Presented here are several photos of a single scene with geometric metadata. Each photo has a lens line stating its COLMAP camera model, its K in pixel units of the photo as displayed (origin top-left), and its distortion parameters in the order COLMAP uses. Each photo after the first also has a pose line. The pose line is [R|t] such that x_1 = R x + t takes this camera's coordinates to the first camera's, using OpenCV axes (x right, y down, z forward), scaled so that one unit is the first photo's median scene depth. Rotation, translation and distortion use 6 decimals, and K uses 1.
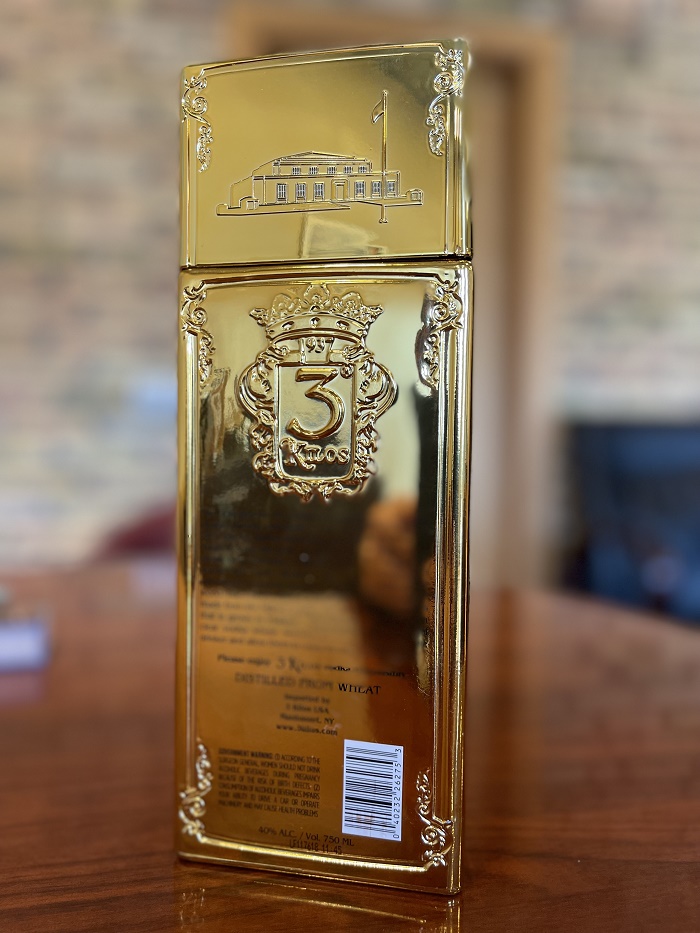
lens RADIAL K [[682.8, 0, 346.2], [0, 682.8, 463.6], [0, 0, 1]] dist [-0.041680, -0.024644]
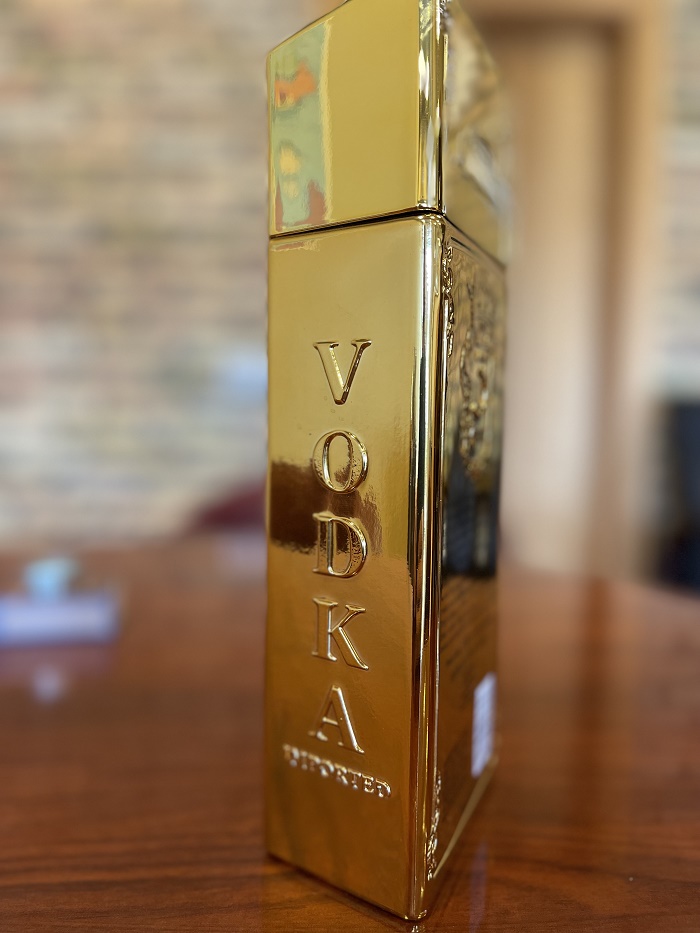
lens RADIAL K [[682.8, 0, 357.9], [0, 682.8, 464.3], [0, 0, 1]] dist [-0.041680, -0.024644]
pose [[0.992153, 0.014862, -0.124147, 0.088592], [-0.010668, 0.999352, 0.034378, -0.008728], [0.124577, -0.032784, 0.991668, 0.065557]]
